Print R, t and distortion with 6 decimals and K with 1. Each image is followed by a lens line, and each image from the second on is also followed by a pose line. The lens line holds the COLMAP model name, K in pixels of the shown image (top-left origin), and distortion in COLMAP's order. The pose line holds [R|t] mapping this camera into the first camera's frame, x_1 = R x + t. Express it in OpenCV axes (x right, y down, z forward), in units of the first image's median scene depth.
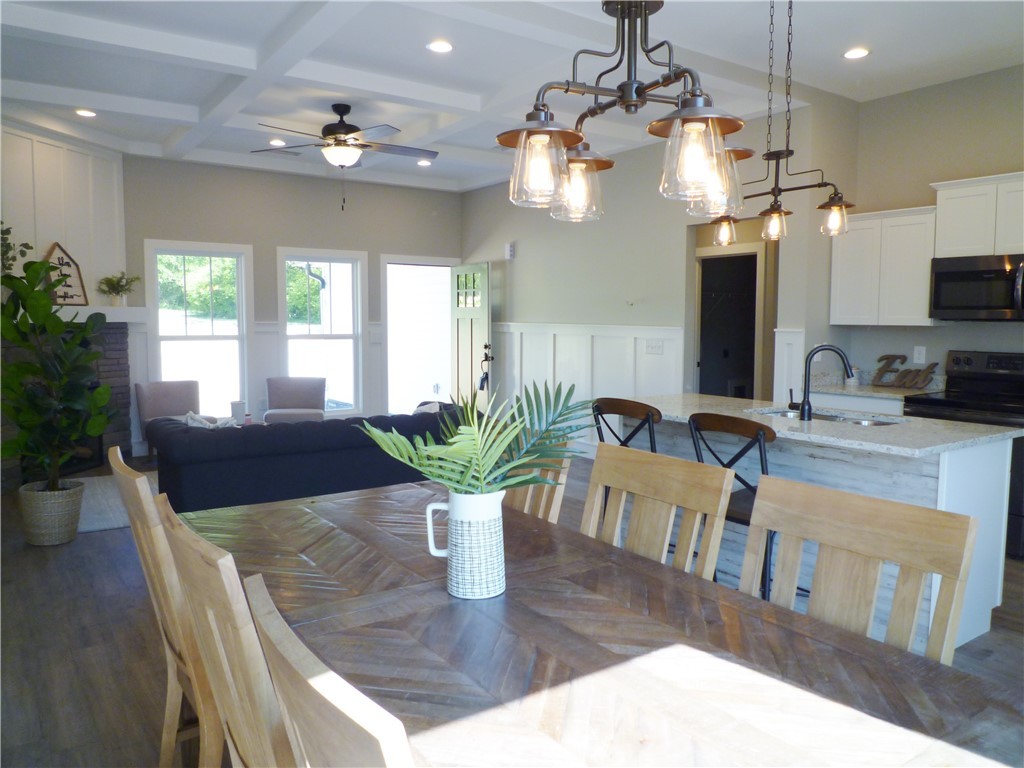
lens RADIAL K [[756.5, 0, 518.5], [0, 756.5, 382.1], [0, 0, 1]] dist [0.000644, -0.051298]
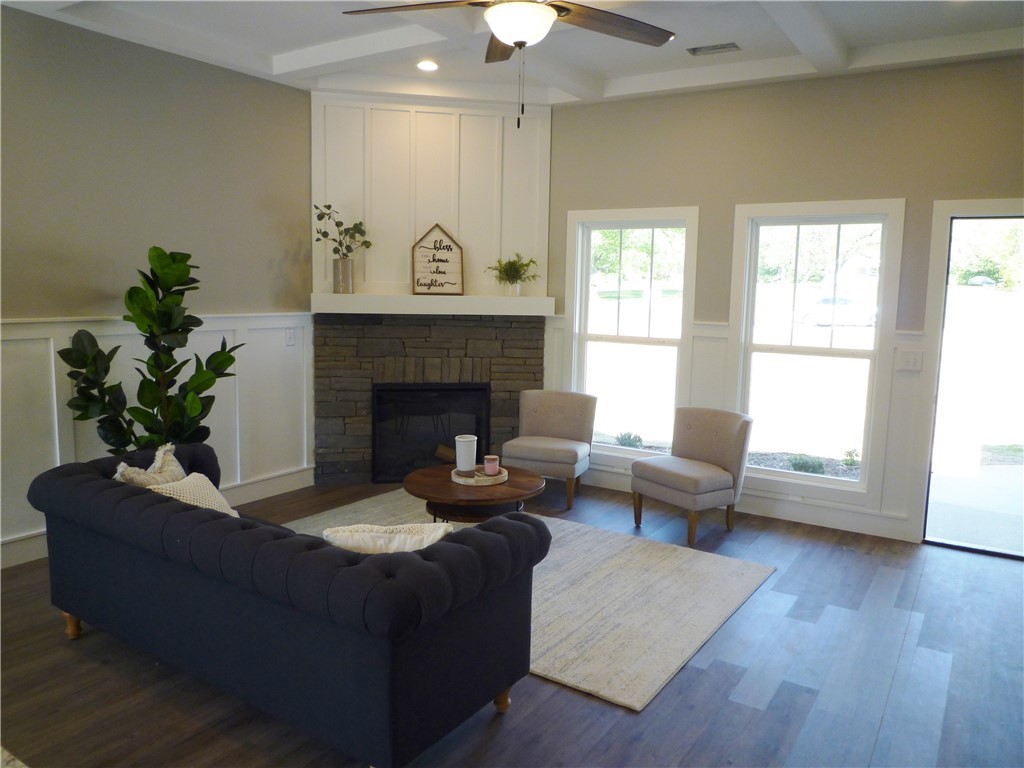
lens RADIAL K [[756.5, 0, 520.3], [0, 756.5, 380.9], [0, 0, 1]] dist [0.000644, -0.051298]
pose [[0.386813, 0.115112, -0.914945, 0.232519], [-0.099178, 0.991616, 0.082829, -0.074112], [0.916809, 0.058703, 0.394987, 0.652219]]
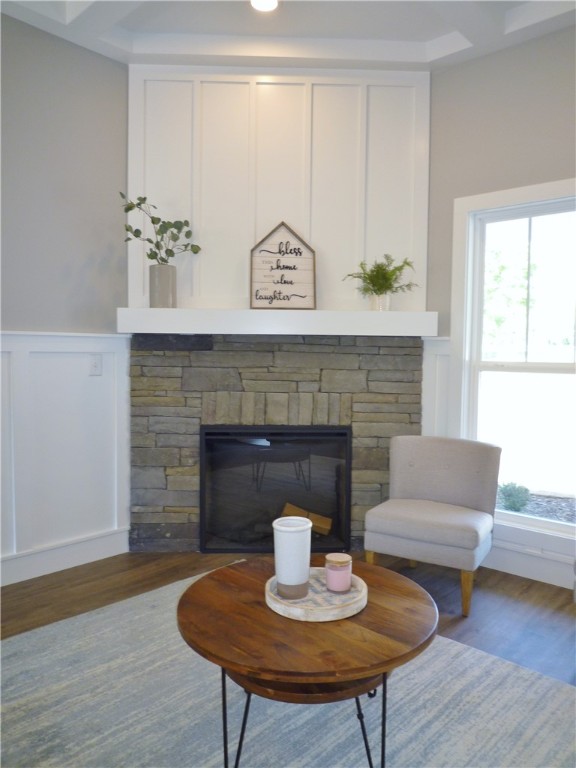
lens RADIAL K [[567.4, 0, 290.9], [0, 567.4, 387.2], [0, 0, 1]] dist [0.000644, -0.051298]
pose [[0.221843, 0.051948, -0.973698, -0.078719], [-0.093099, 0.995146, 0.031881, -0.043533], [0.970628, 0.083578, 0.225603, 0.786605]]
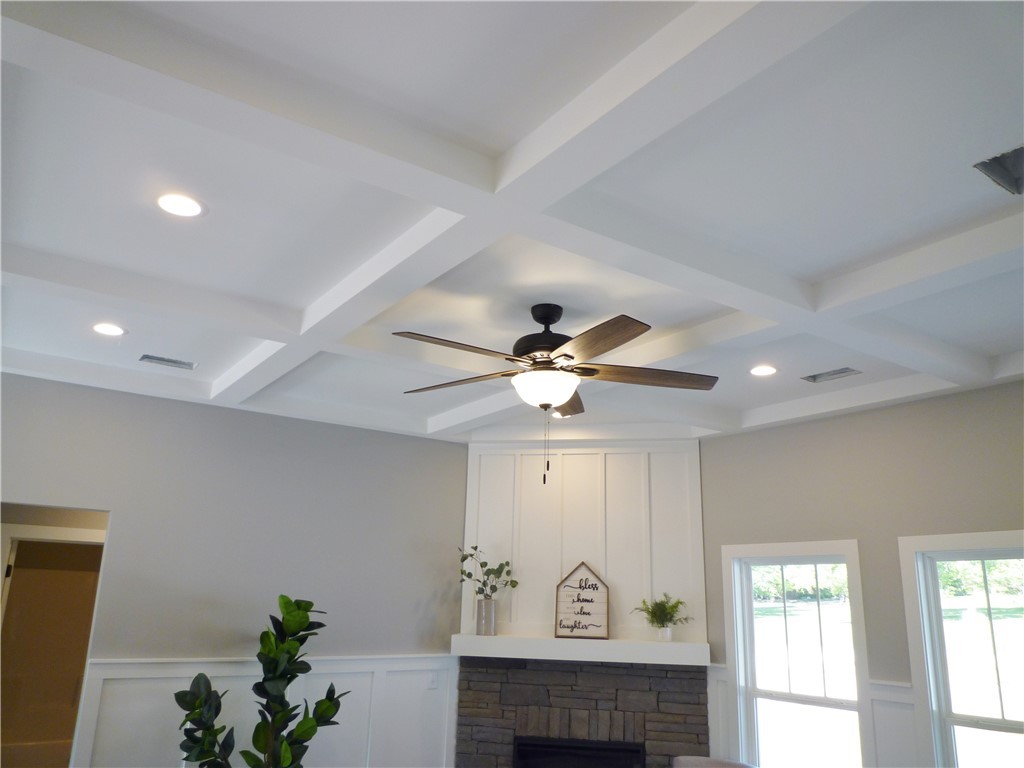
lens RADIAL K [[756.5, 0, 511.6], [0, 756.5, 378.1], [0, 0, 1]] dist [0.000644, -0.051298]
pose [[0.007977, -0.283388, -0.958972, 0.253654], [-0.113726, 0.952523, -0.282429, -0.114569], [0.993480, 0.111313, -0.024630, 0.799119]]
